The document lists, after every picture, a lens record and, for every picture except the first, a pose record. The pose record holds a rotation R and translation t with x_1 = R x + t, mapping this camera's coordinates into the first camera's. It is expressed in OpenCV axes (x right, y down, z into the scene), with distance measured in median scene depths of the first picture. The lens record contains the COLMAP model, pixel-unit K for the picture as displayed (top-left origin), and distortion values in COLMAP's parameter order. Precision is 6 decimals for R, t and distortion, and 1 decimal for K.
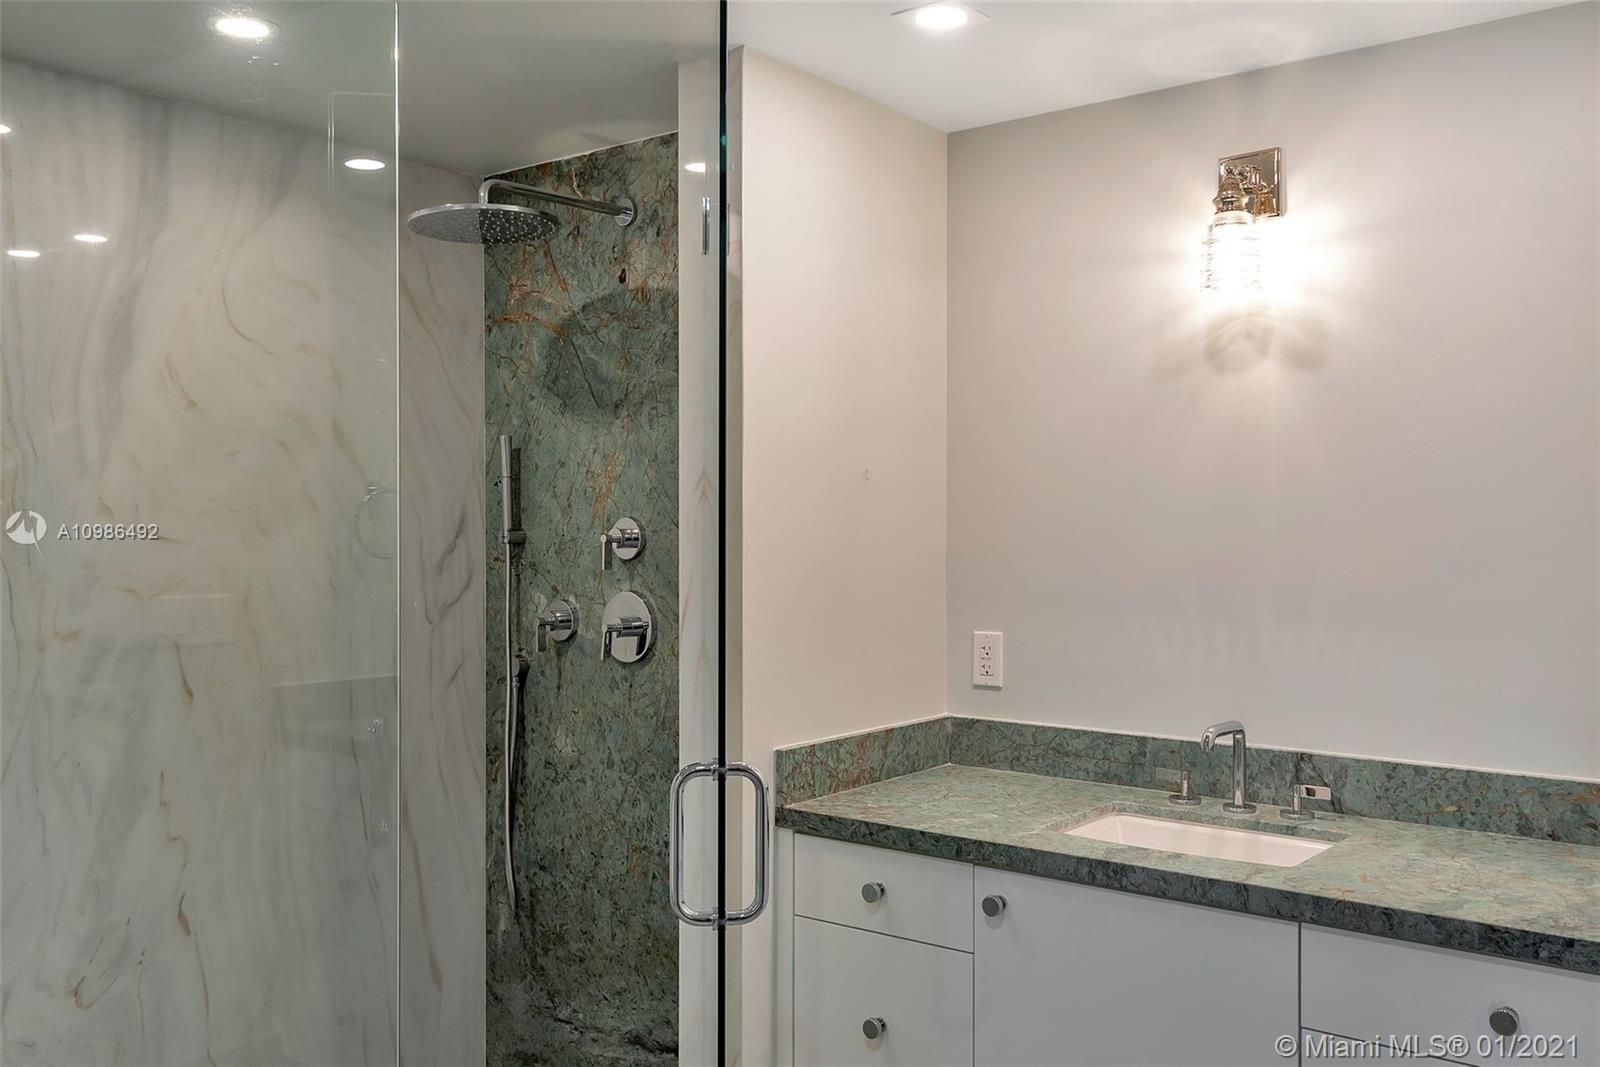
lens RADIAL K [[1375.4, 0, 805.5], [0, 1375.4, 532.9], [0, 0, 1]] dist [0.010597, -0.004181]
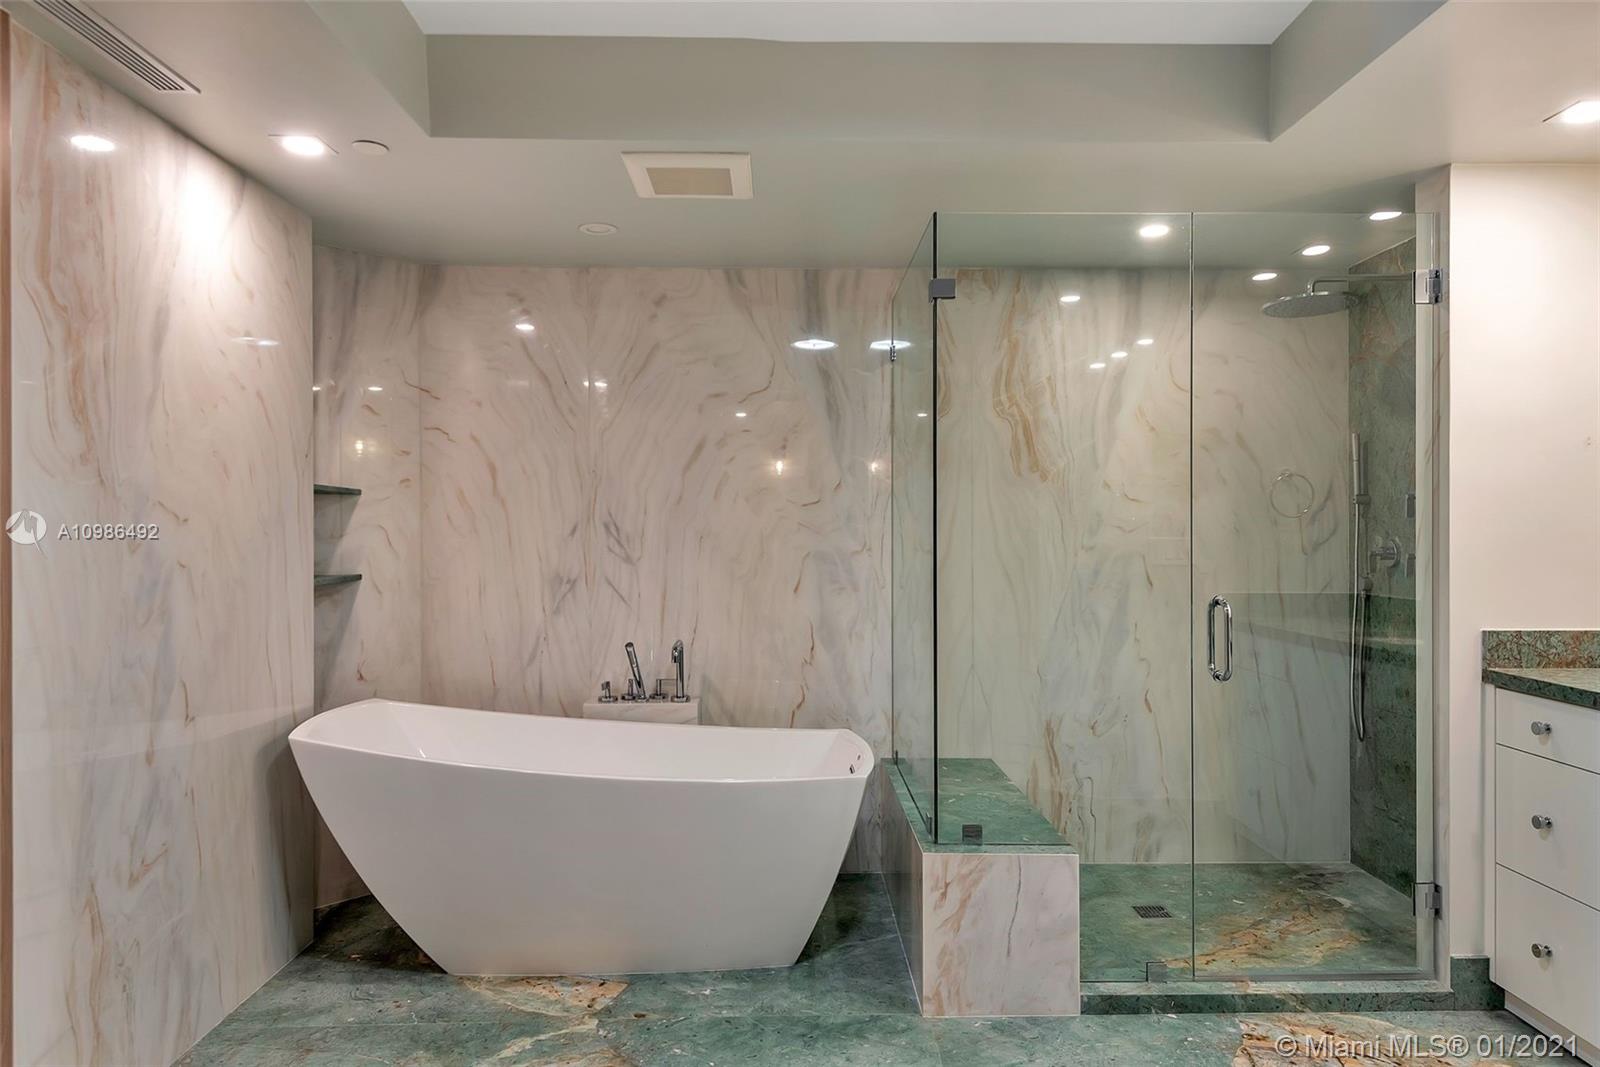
lens RADIAL K [[1009.6, 0, 800.1], [0, 1009.6, 532.2], [0, 0, 1]] dist [0.025313, -0.007059]
pose [[0.617252, 0.003233, -0.786759, 0.353457], [-0.003632, 0.999993, 0.001261, 0.048556], [0.786757, 0.002079, 0.617259, -0.232337]]
